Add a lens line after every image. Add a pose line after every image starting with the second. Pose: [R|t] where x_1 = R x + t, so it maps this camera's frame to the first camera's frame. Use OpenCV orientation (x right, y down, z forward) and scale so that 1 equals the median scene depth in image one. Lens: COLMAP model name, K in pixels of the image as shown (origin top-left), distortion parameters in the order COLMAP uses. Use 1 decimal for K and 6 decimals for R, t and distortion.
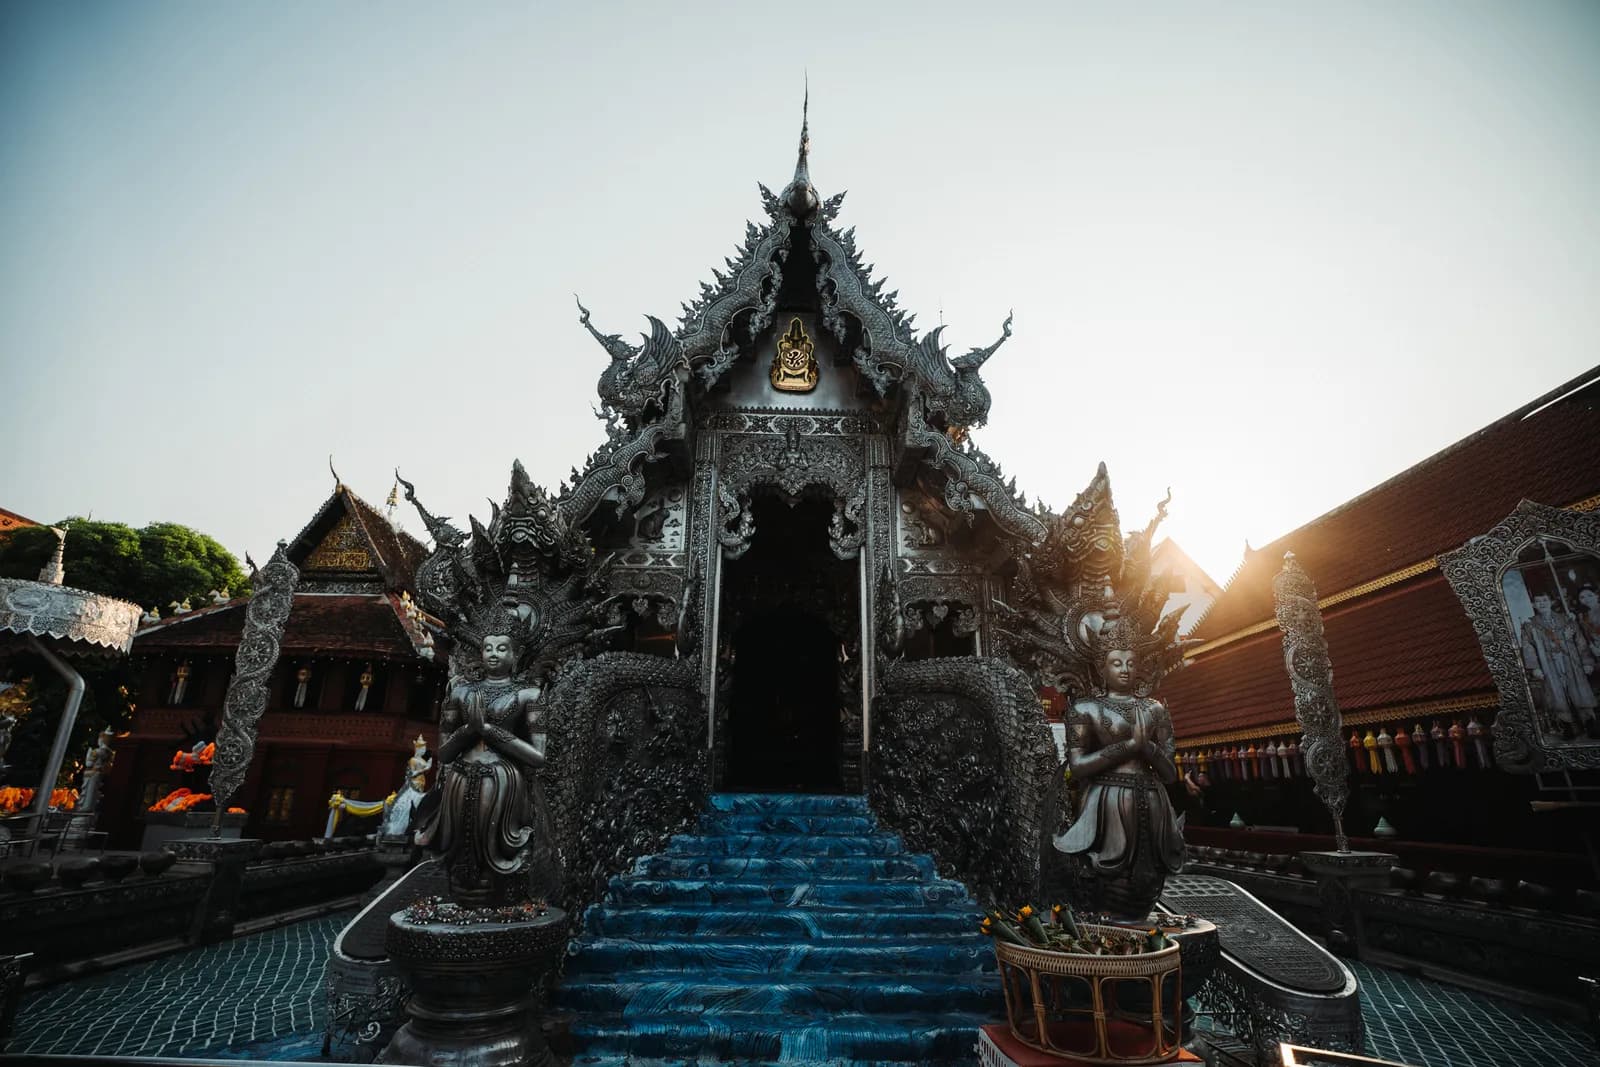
lens RADIAL K [[739.8, 0, 797.9], [0, 739.8, 539.8], [0, 0, 1]] dist [-0.081615, 0.022303]
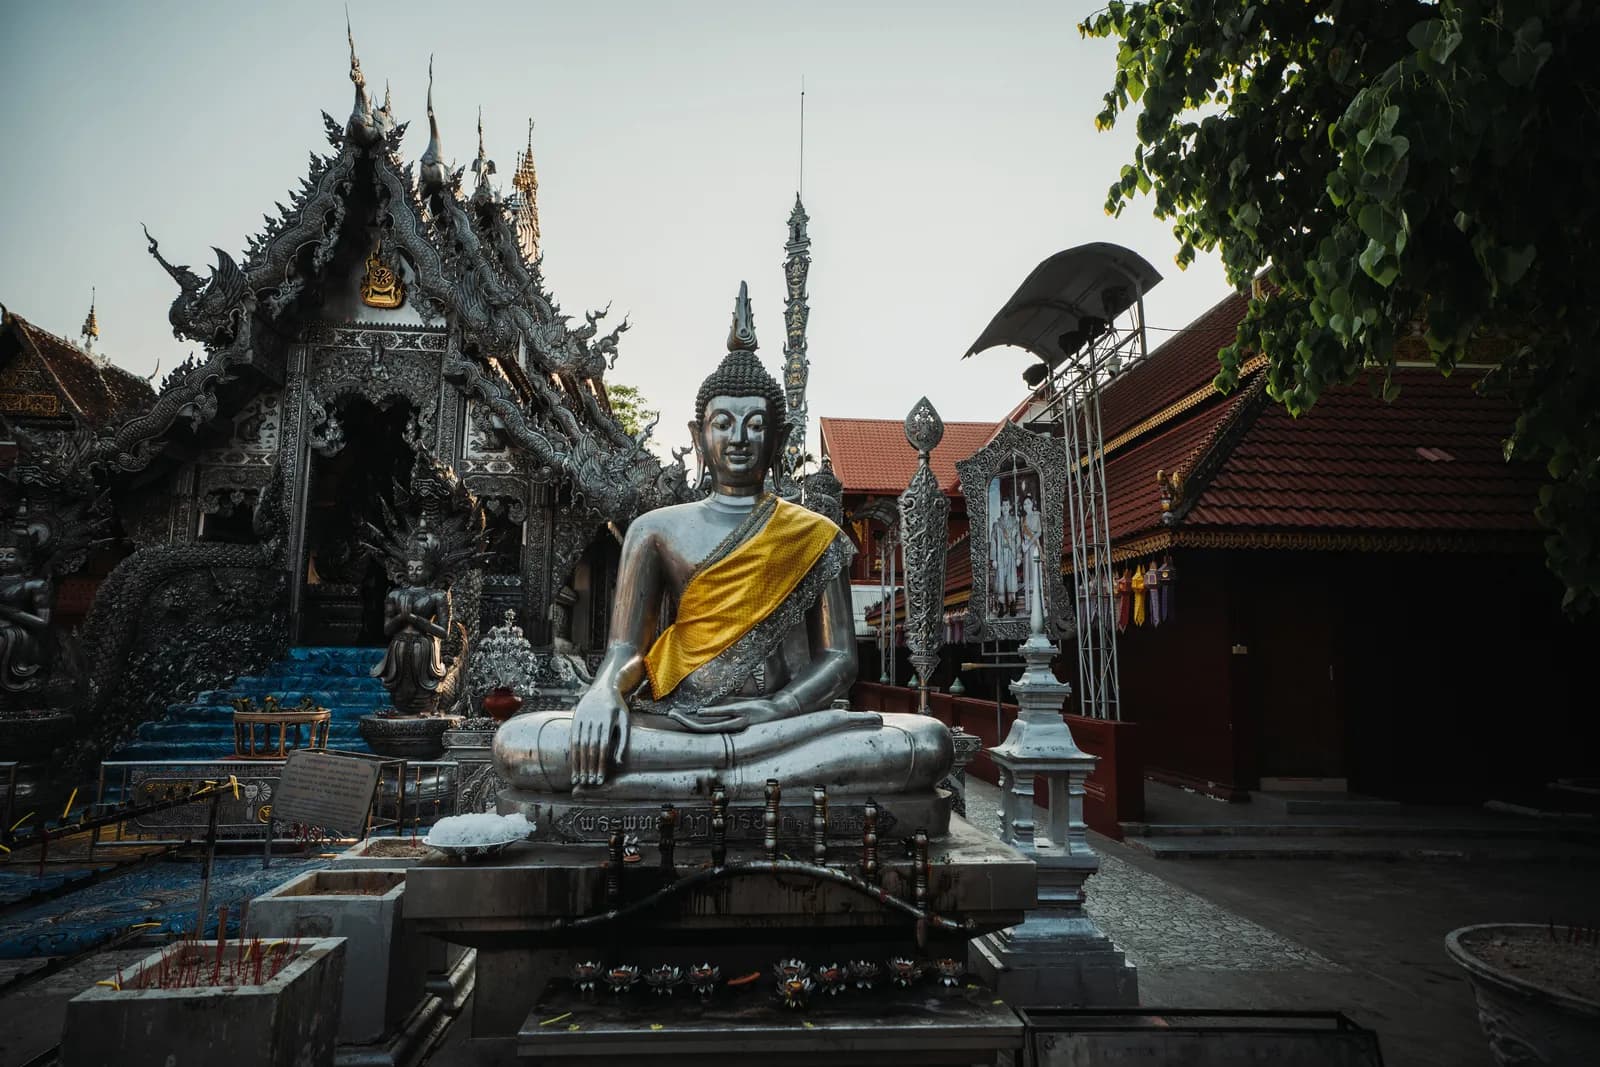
lens RADIAL K [[929.9, 0, 788.2], [0, 929.9, 530.4], [0, 0, 1]] dist [0.000023, 0.040684]
pose [[0.997880, 0.007872, 0.064603, 0.584039], [-0.020294, 0.980800, 0.193955, -0.172444], [-0.061836, -0.194855, 0.978881, -0.560912]]
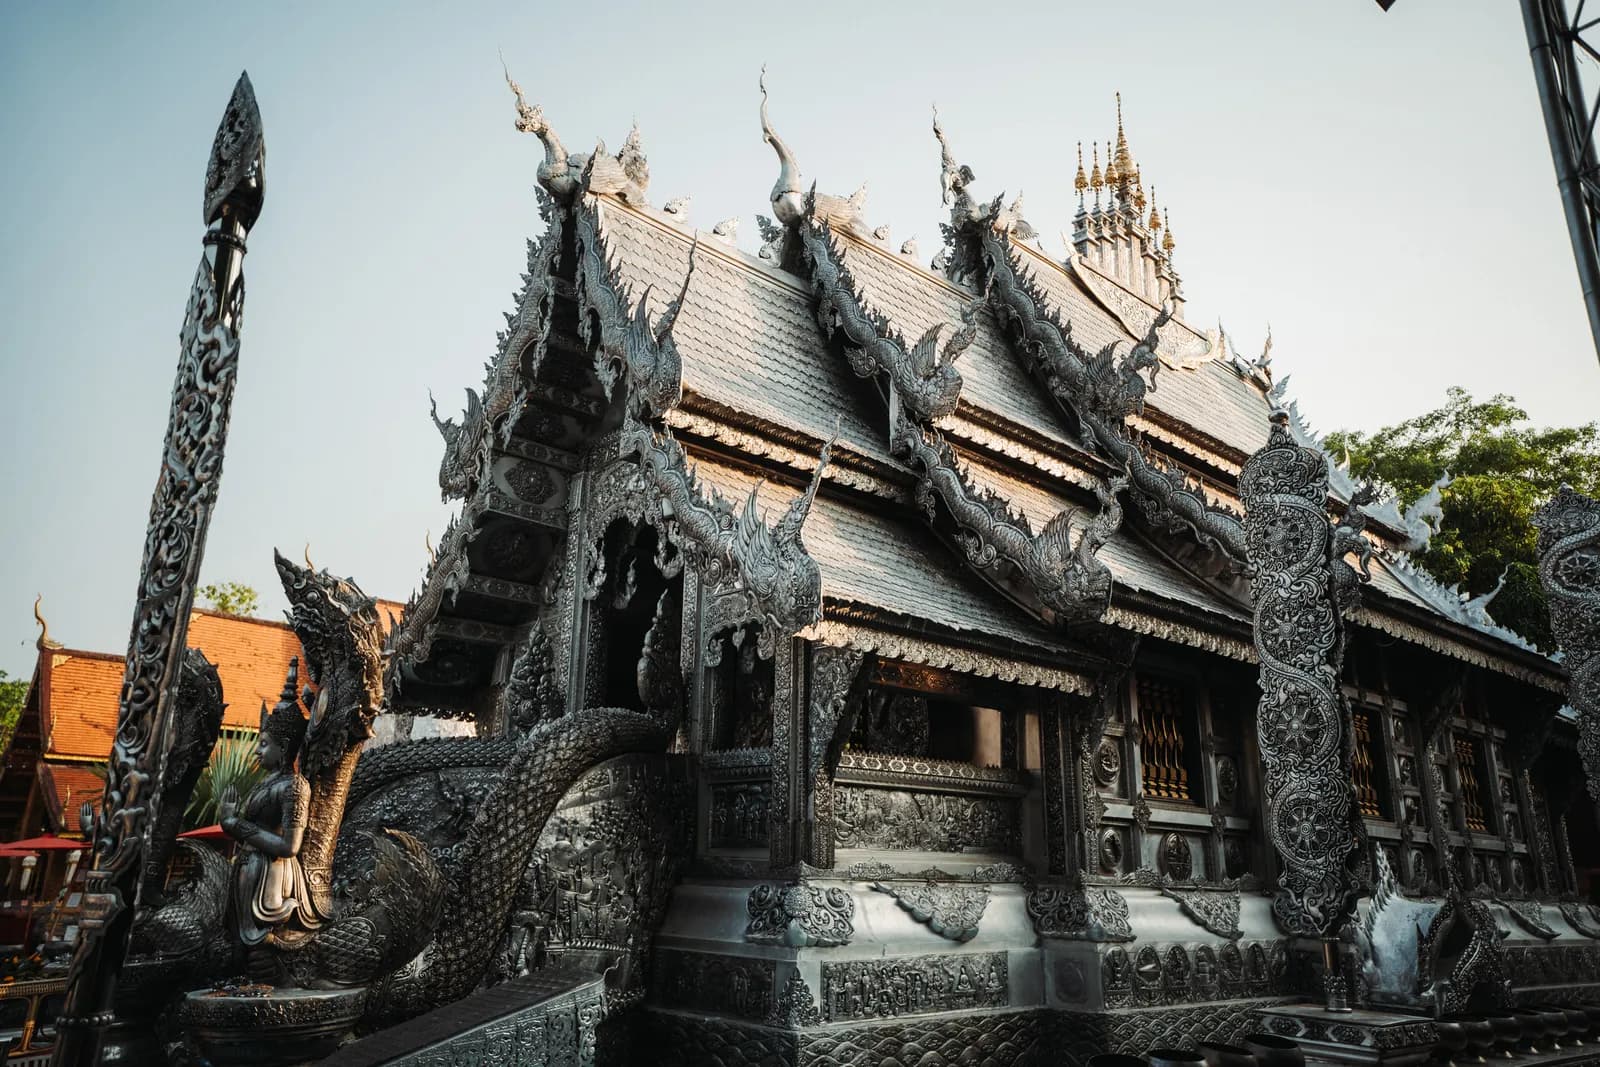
lens RADIAL K [[1169.2, 0, 800.0], [0, 1169.2, 533.5], [0, 0, 1]] dist [0.009469, 0.000440]
pose [[0.668303, -0.211210, -0.713276, 1.136326], [0.237428, 0.969258, -0.064551, 0.084864], [0.704982, -0.126212, 0.697905, 0.198548]]
